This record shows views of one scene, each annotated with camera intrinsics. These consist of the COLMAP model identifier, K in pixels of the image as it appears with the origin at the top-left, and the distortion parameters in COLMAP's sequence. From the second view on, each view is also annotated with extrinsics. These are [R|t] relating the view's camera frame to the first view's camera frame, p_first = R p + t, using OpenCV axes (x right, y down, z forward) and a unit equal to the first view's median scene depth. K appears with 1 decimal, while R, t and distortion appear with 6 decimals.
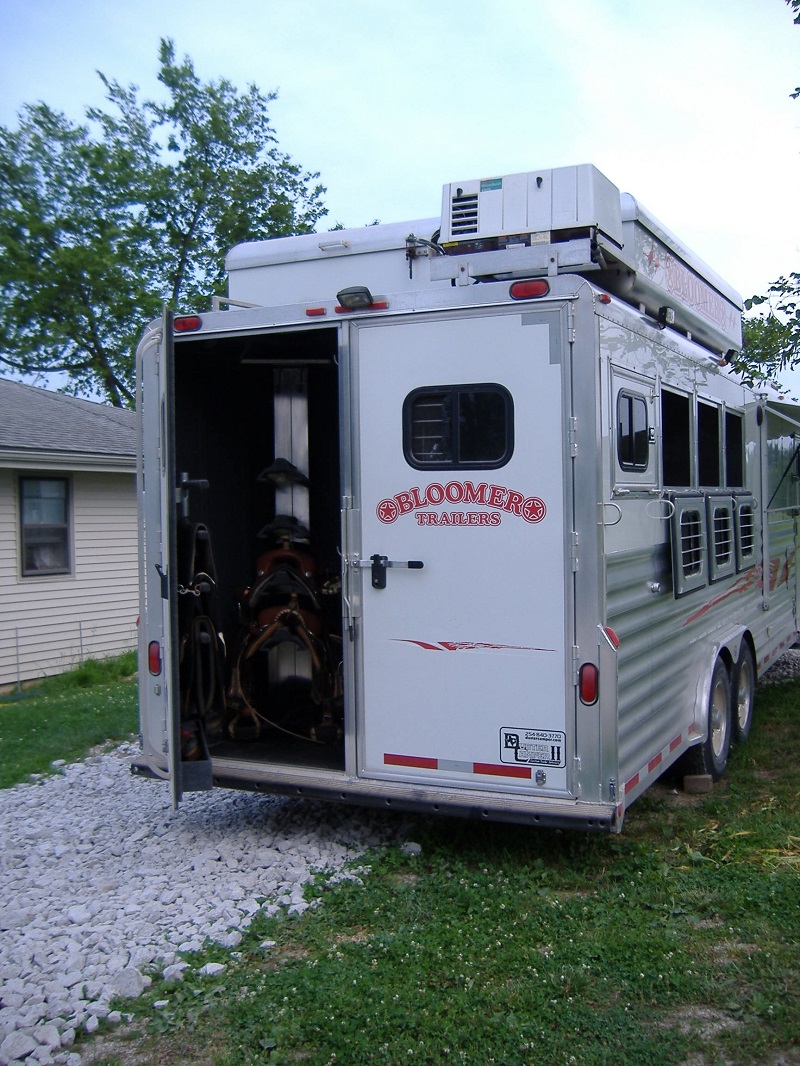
lens RADIAL K [[1129.2, 0, 402.9], [0, 1129.2, 533.4], [0, 0, 1]] dist [-0.081890, 0.000000]
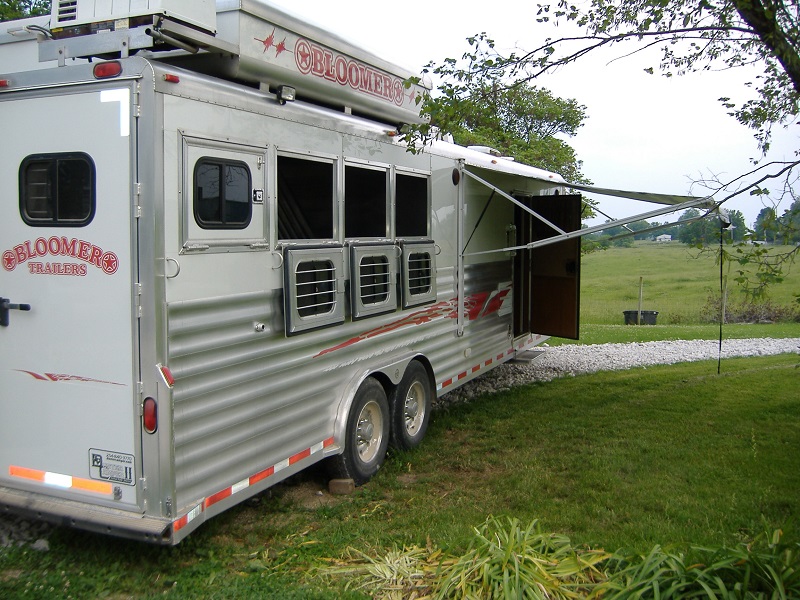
lens RADIAL K [[847.5, 0, 360.1], [0, 847.5, 284.9], [0, 0, 1]] dist [-0.081890, 0.000000]
pose [[0.999755, 0.016083, 0.015176, 0.348561], [-0.016623, 0.999210, 0.036109, -0.032750], [-0.014583, -0.036352, 0.999233, 0.135734]]
